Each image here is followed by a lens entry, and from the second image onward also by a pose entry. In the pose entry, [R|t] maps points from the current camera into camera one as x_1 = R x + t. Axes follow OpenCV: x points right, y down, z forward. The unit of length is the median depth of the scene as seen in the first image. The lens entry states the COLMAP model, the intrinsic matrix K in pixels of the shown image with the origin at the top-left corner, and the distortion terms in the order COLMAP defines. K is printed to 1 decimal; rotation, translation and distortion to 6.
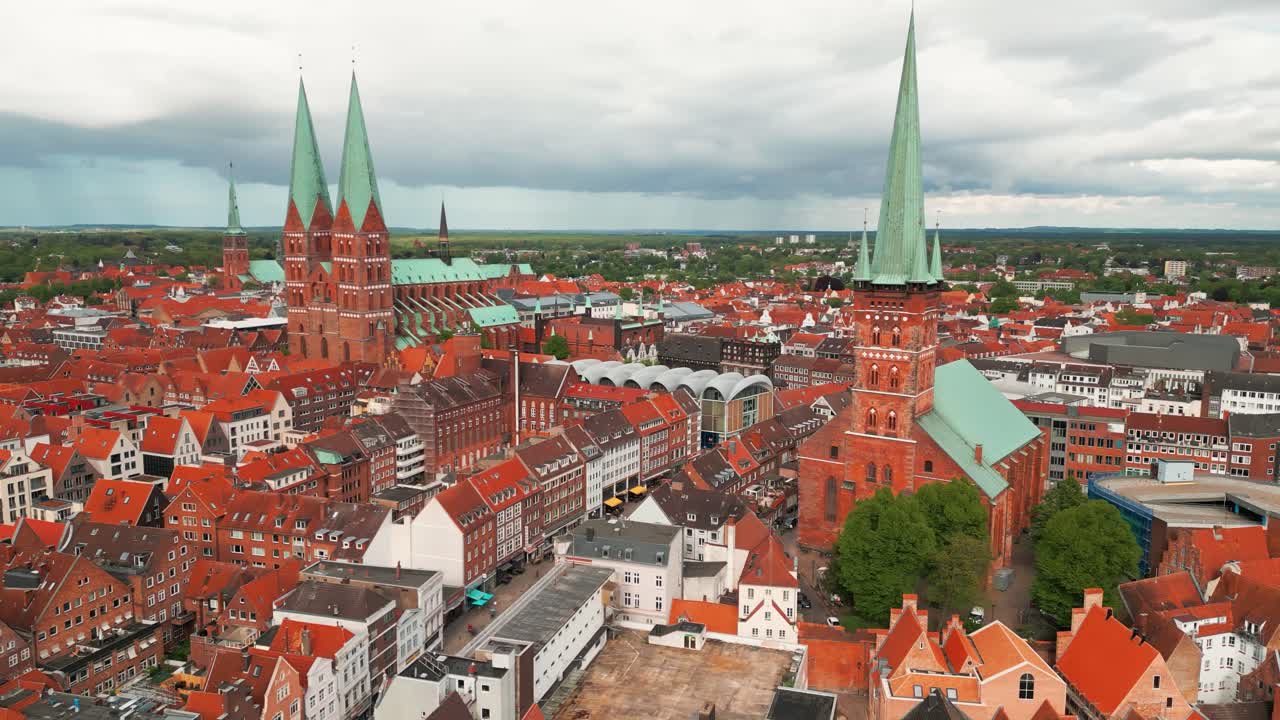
lens RADIAL K [[924.0, 0, 640.0], [0, 924.0, 360.0], [0, 0, 1]] dist [0.114288, -0.155890]
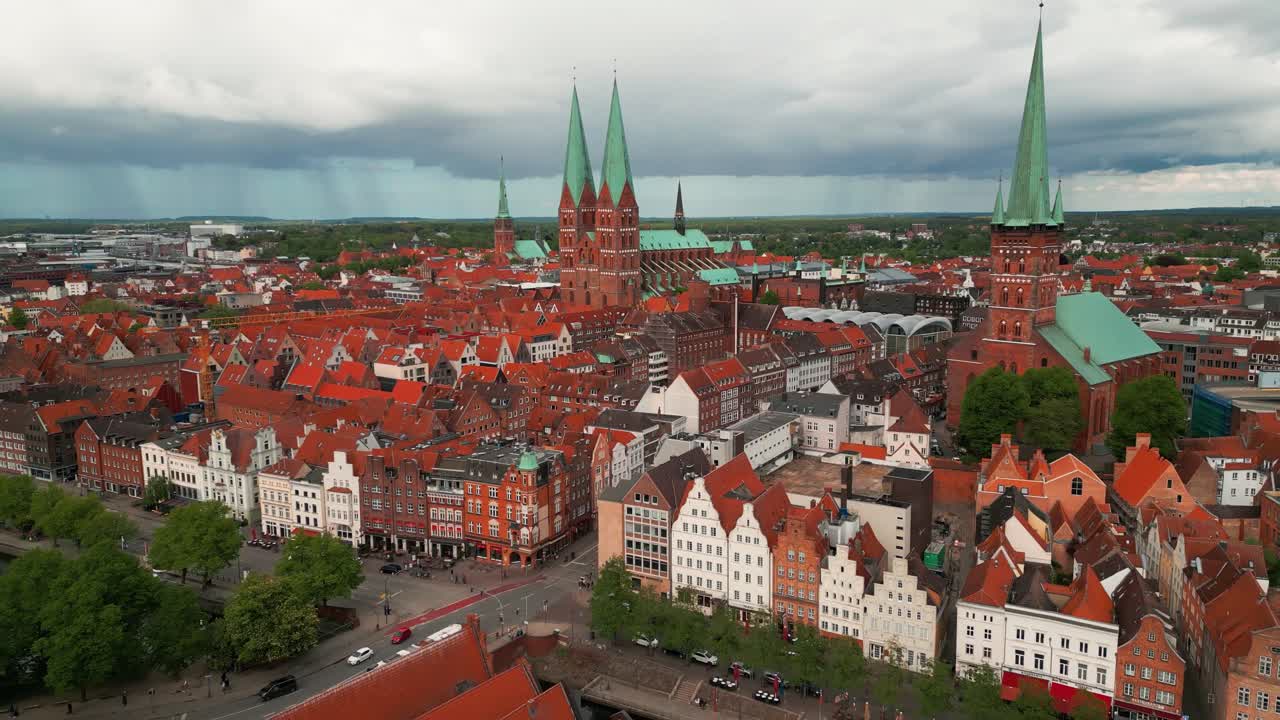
lens RADIAL K [[924.0, 0, 640.0], [0, 924.0, 360.0], [0, 0, 1]] dist [0.114288, -0.155890]
pose [[0.972037, 0.021202, -0.233870, 0.045548], [-0.017908, 0.999708, 0.016201, 0.074721], [0.234145, -0.011560, 0.972133, -0.332934]]
